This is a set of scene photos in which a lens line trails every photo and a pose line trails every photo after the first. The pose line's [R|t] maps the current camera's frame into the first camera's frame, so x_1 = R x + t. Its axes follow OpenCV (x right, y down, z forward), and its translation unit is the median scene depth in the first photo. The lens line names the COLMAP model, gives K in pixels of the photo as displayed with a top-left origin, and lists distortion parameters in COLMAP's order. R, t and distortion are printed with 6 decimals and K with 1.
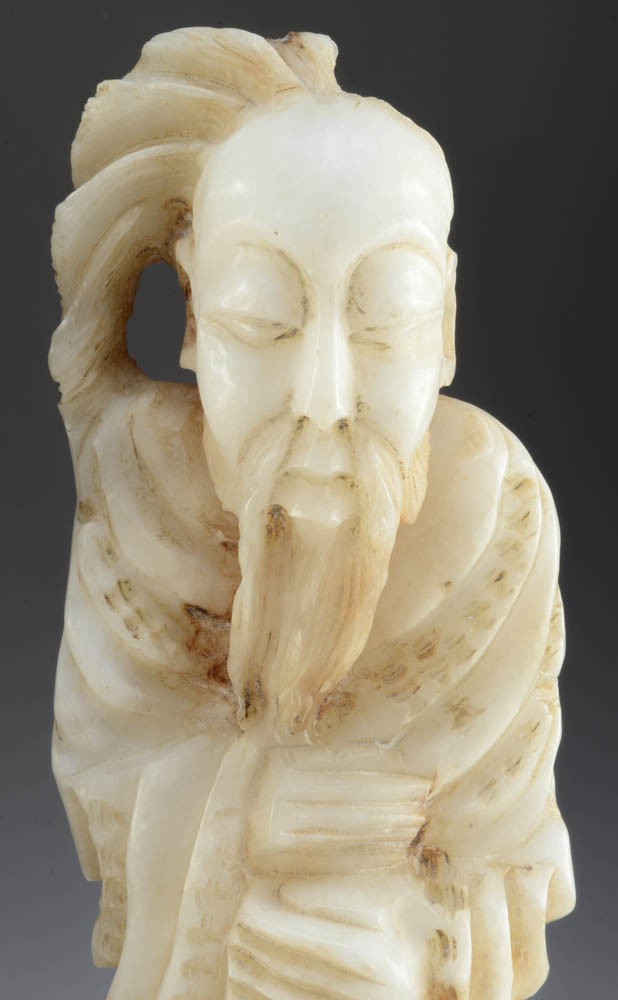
lens RADIAL K [[2085.6, 0, 305.6], [0, 2085.6, 495.2], [0, 0, 1]] dist [-0.033791, 0.000000]
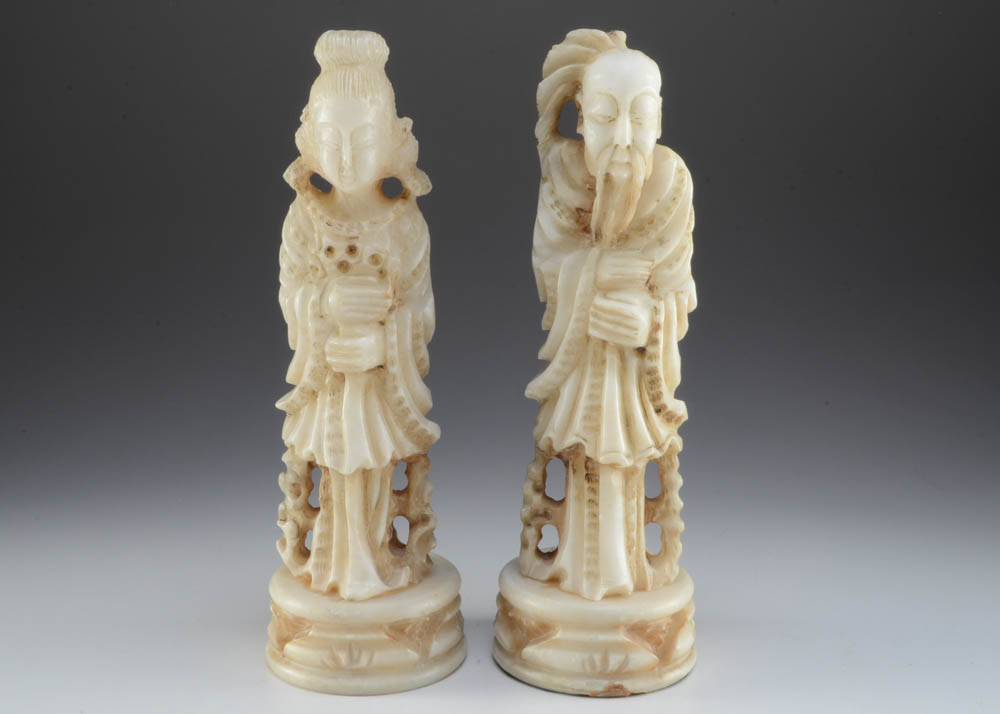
lens RADIAL K [[1369.8, 0, 499.4], [0, 1369.8, 362.3], [0, 0, 1]] dist [-0.066592, 0.000000]
pose [[0.999616, 0.007914, -0.026571, -0.120623], [-0.007189, 0.999603, 0.027249, 0.238471], [0.026776, -0.027047, 0.999275, -1.144071]]
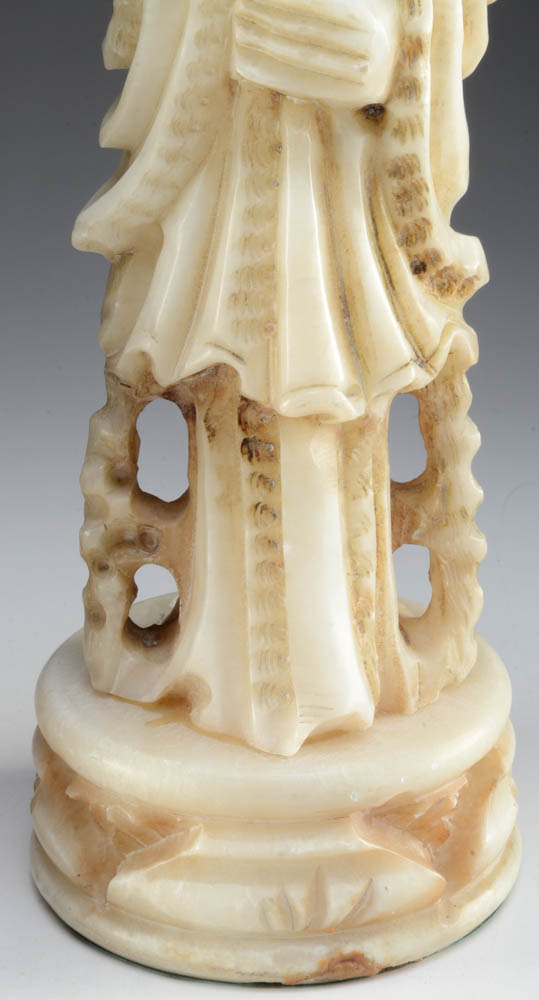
lens RADIAL K [[2210.5, 0, 272.3], [0, 2210.5, 507.0], [0, 0, 1]] dist [0.034772, 0.000000]
pose [[0.994197, -0.058530, 0.090257, -0.147954], [0.038324, 0.976686, 0.211225, 0.225250], [-0.100516, -0.206541, 0.973261, -0.315648]]
